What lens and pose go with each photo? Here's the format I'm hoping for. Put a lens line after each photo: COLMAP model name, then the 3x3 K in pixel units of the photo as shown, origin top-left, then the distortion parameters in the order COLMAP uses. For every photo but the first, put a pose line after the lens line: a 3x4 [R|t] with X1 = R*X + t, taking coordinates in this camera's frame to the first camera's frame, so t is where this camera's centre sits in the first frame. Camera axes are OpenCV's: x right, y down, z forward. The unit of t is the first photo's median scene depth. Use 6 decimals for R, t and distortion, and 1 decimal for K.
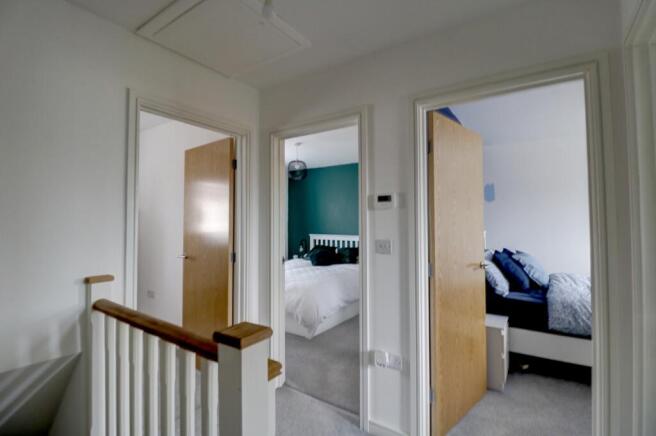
lens RADIAL K [[313.5, 0, 328.0], [0, 313.5, 218.0], [0, 0, 1]] dist [0.000582, -0.012409]
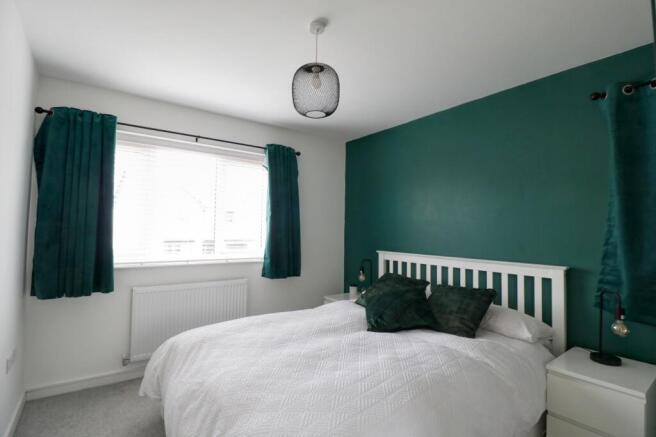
lens RADIAL K [[313.5, 0, 328.0], [0, 313.5, 218.5], [0, 0, 1]] dist [0.000582, -0.012409]
pose [[0.950311, 0.009479, -0.311158, 0.027540], [-0.016632, 0.999655, -0.020344, 0.009825], [0.310858, 0.024508, 0.950140, 0.483469]]
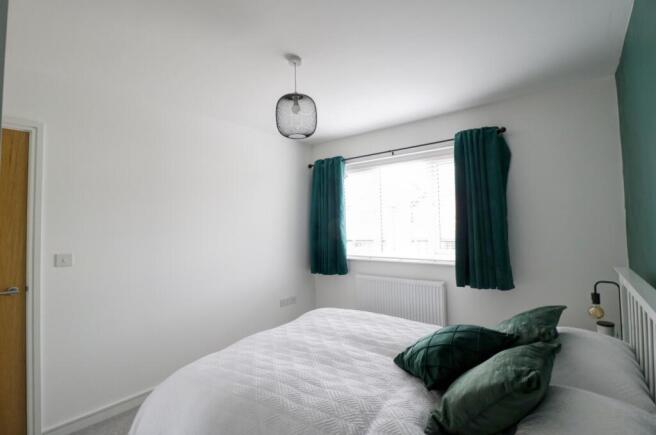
lens RADIAL K [[313.5, 0, 328.0], [0, 313.5, 217.5], [0, 0, 1]] dist [0.000582, -0.012409]
pose [[-0.038313, -0.019019, -0.999085, 0.266800], [0.037661, 0.999081, -0.020463, 0.001772], [0.998556, -0.038411, -0.037561, 0.811844]]
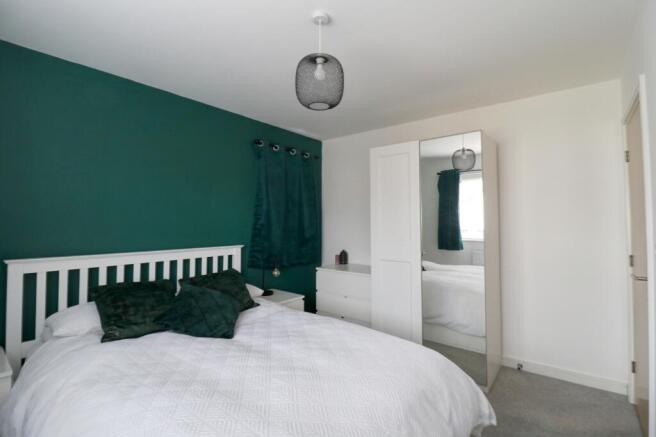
lens RADIAL K [[313.5, 0, 328.0], [0, 313.5, 218.5], [0, 0, 1]] dist [0.000582, -0.012409]
pose [[0.075673, 0.014282, 0.997030, -0.386497], [-0.020870, 0.999701, -0.012736, 0.010792], [-0.996914, -0.019844, 0.075948, 0.738235]]
